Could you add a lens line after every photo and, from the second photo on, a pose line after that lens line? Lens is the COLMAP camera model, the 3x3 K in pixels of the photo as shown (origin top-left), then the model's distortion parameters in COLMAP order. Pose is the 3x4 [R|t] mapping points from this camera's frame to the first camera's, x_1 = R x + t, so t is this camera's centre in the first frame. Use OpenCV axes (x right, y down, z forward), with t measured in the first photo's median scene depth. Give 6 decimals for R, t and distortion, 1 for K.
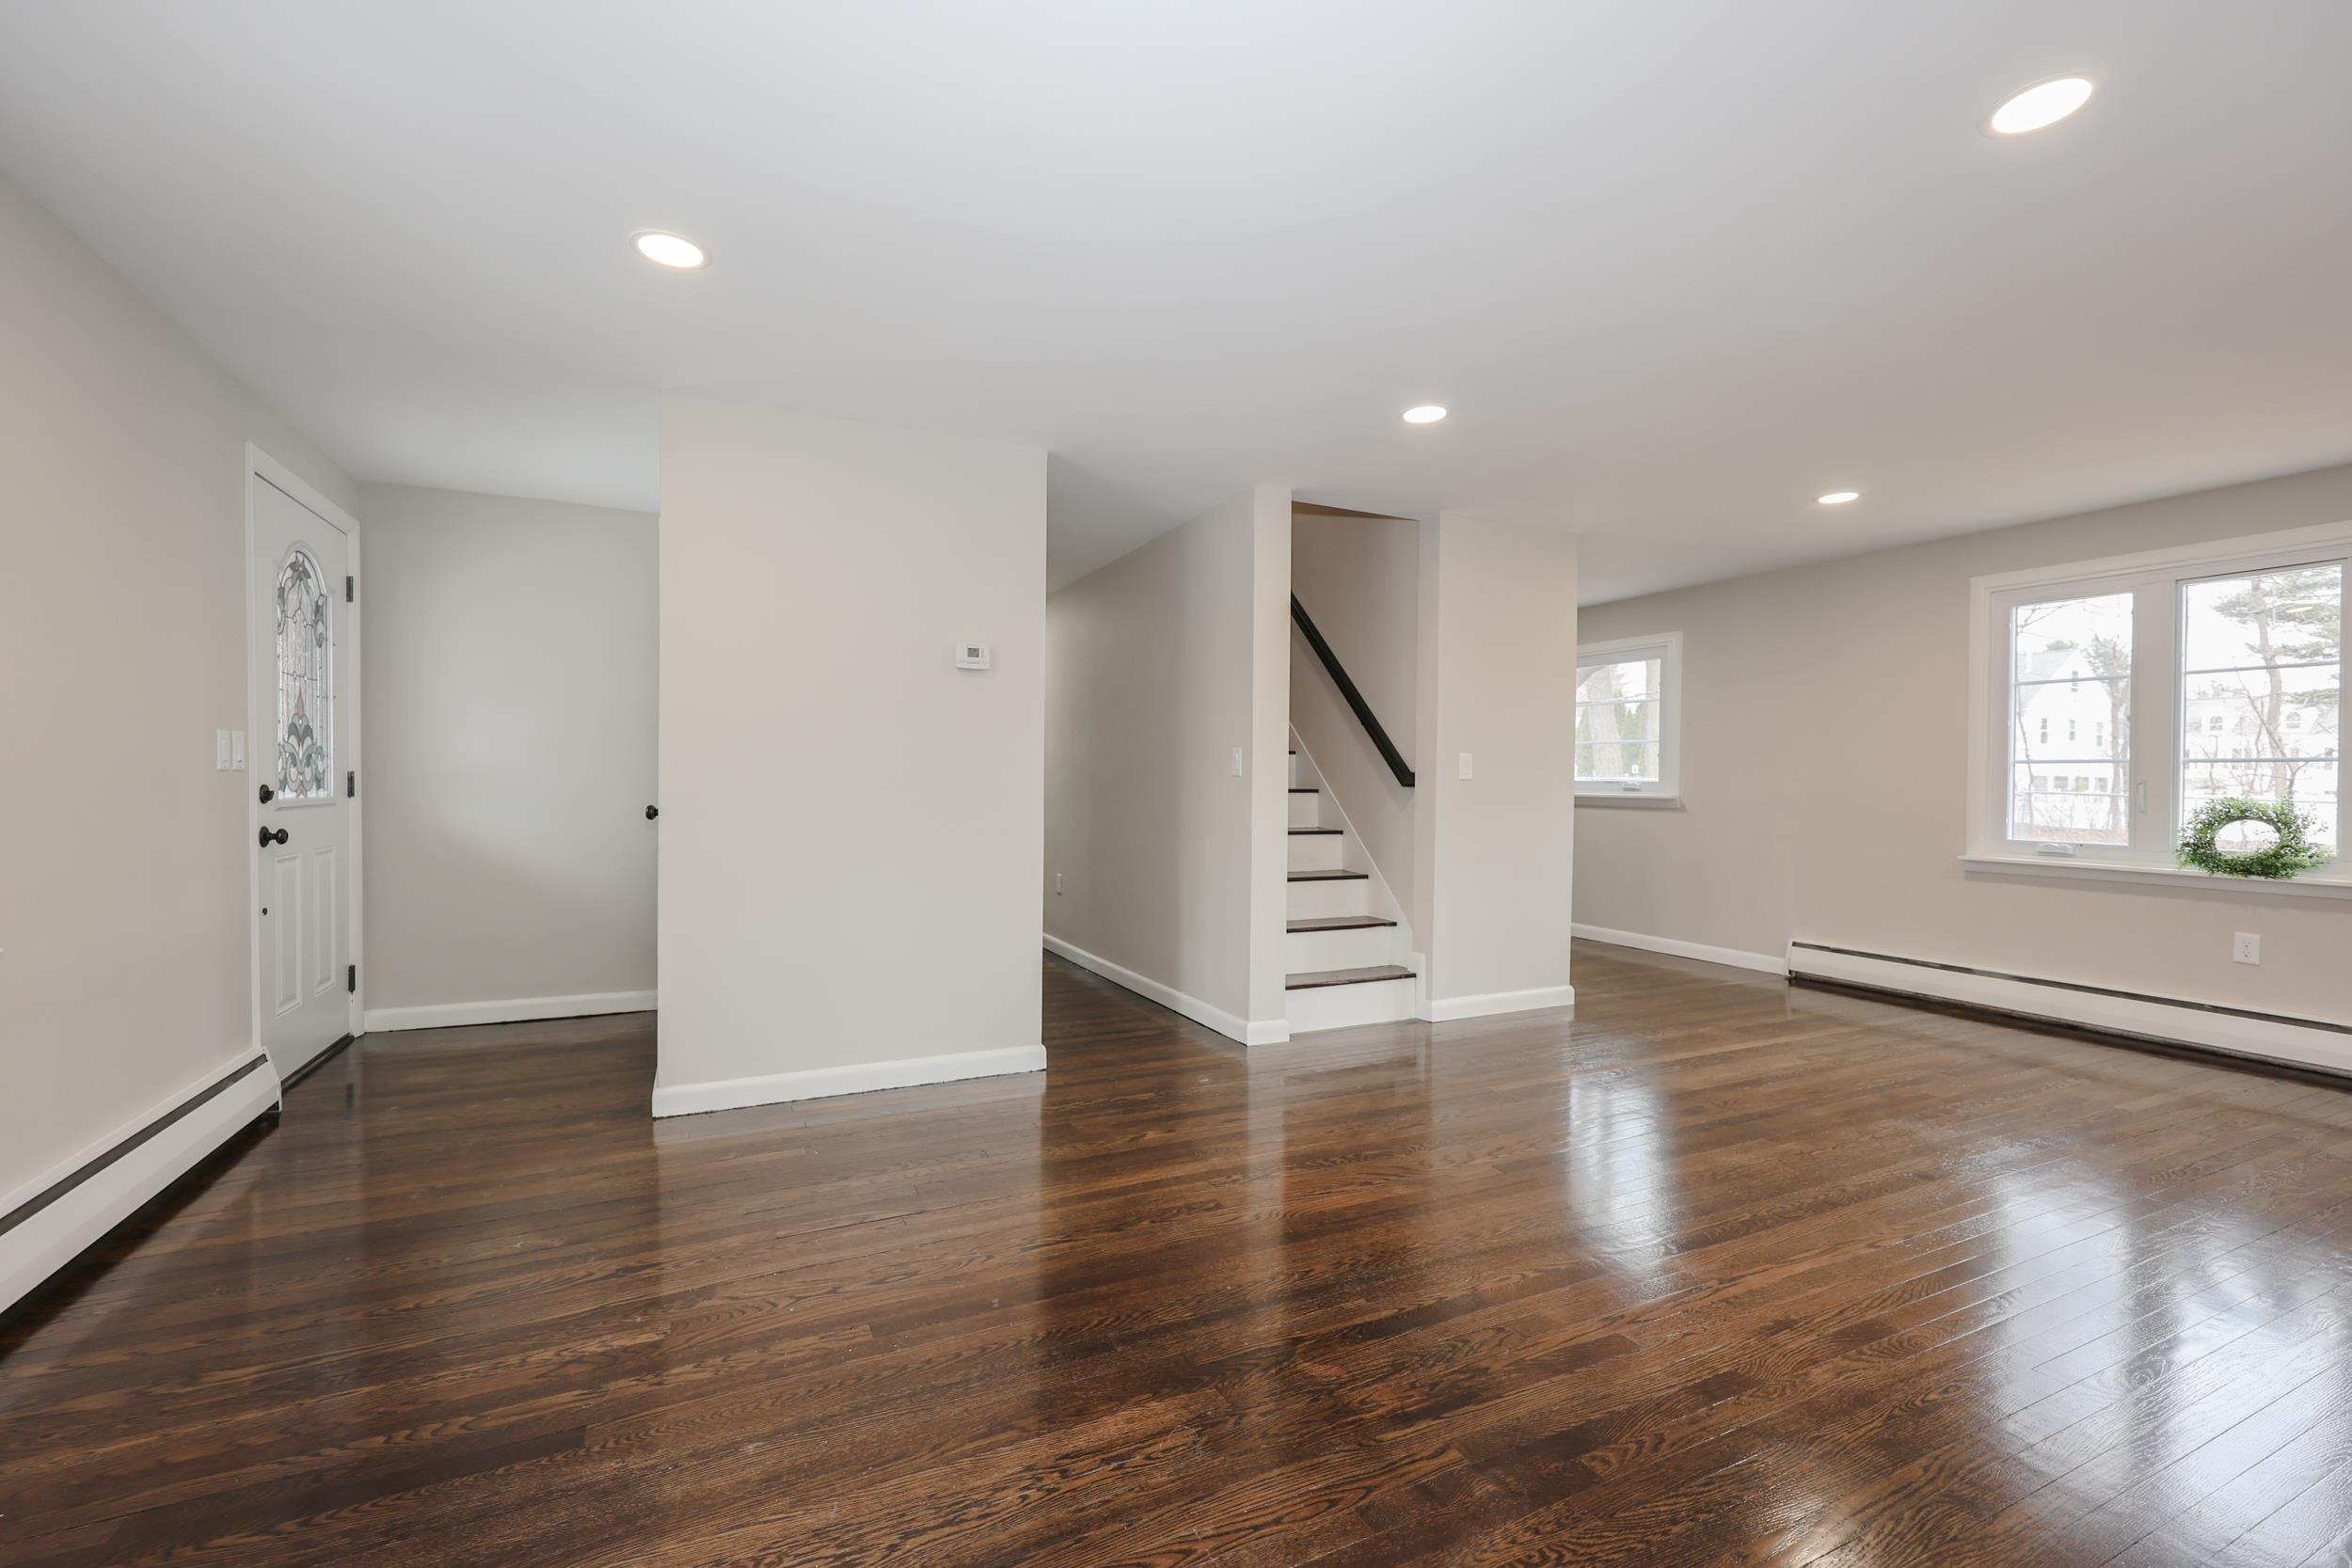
lens RADIAL K [[993.2, 0, 1171.2], [0, 993.2, 791.7], [0, 0, 1]] dist [0.004492, 0.000322]
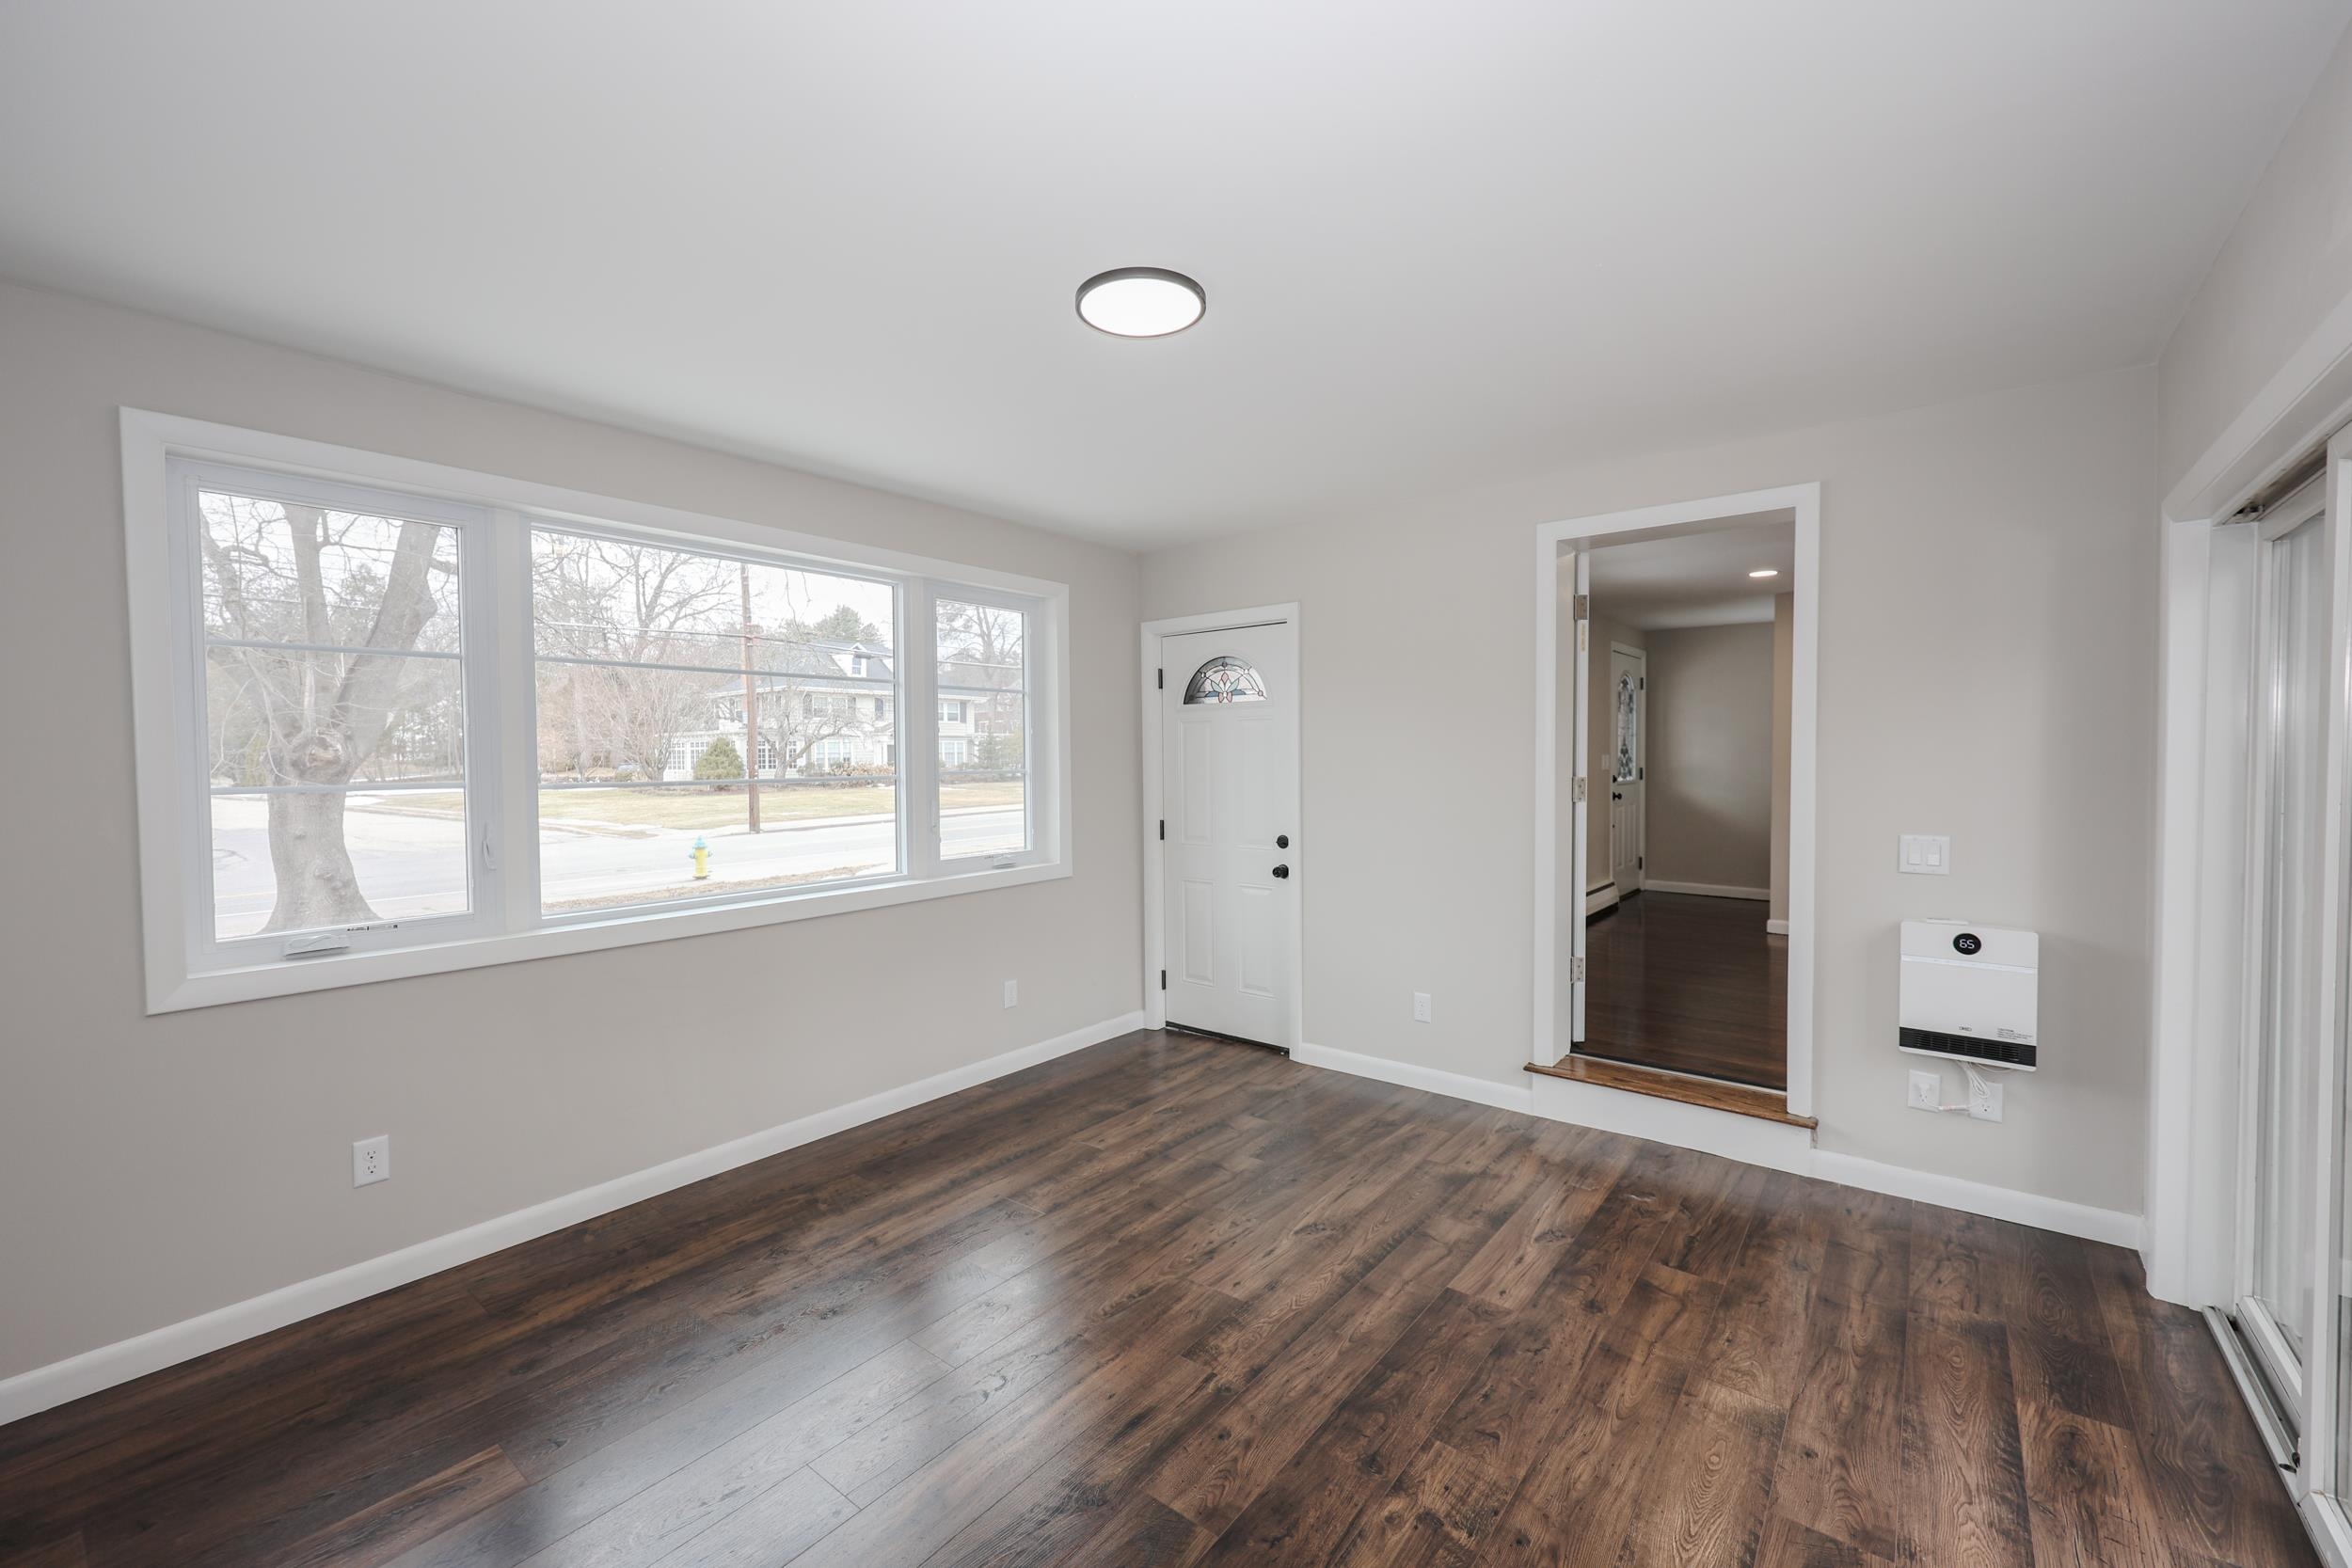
lens RADIAL K [[951.3, 0, 1174.1], [0, 951.3, 785.9], [0, 0, 1]] dist [0.000713, 0.000220]
pose [[0.433885, 0.017909, -0.900790, 0.569592], [-0.000335, 0.999806, 0.019717, -0.020136], [0.900968, -0.008253, 0.433806, -0.770516]]
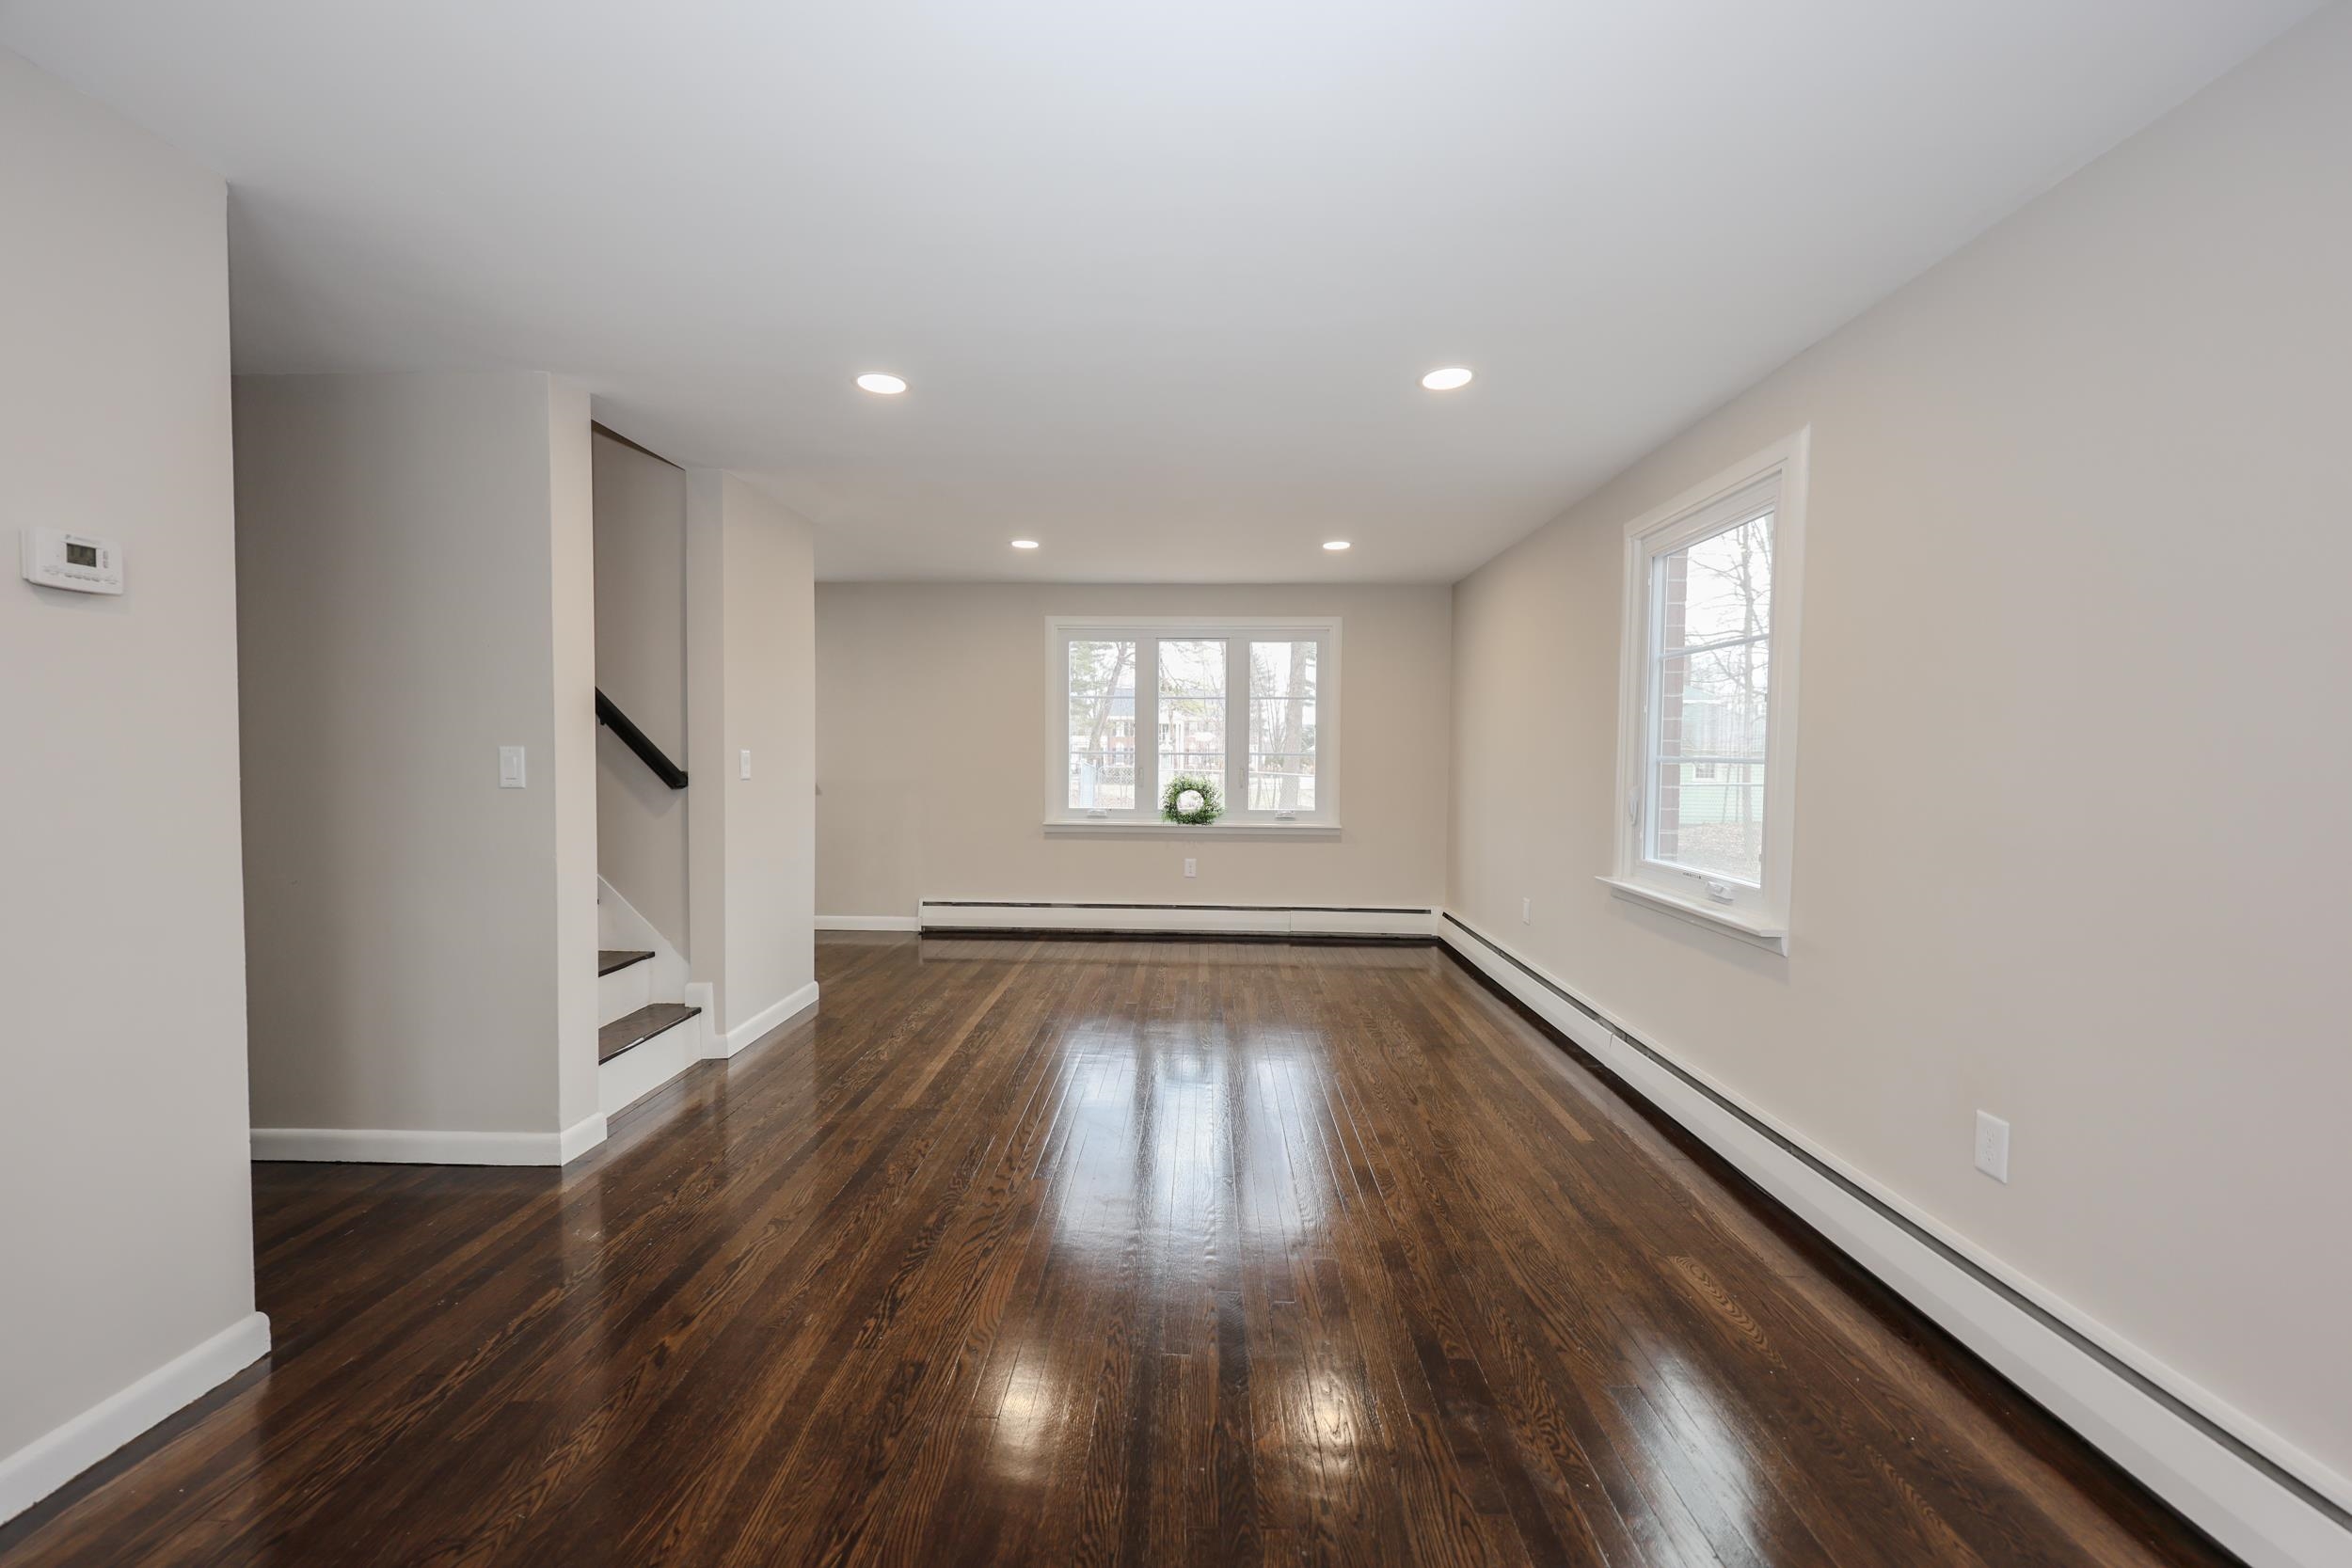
lens RADIAL K [[945.4, 0, 1162.6], [0, 945.4, 789.1], [0, 0, 1]] dist [-0.000254, -0.000119]
pose [[0.461358, -0.042234, 0.886208, -0.324859], [0.005429, 0.998982, 0.044783, -0.044211], [-0.887197, -0.015850, 0.461118, 0.319226]]
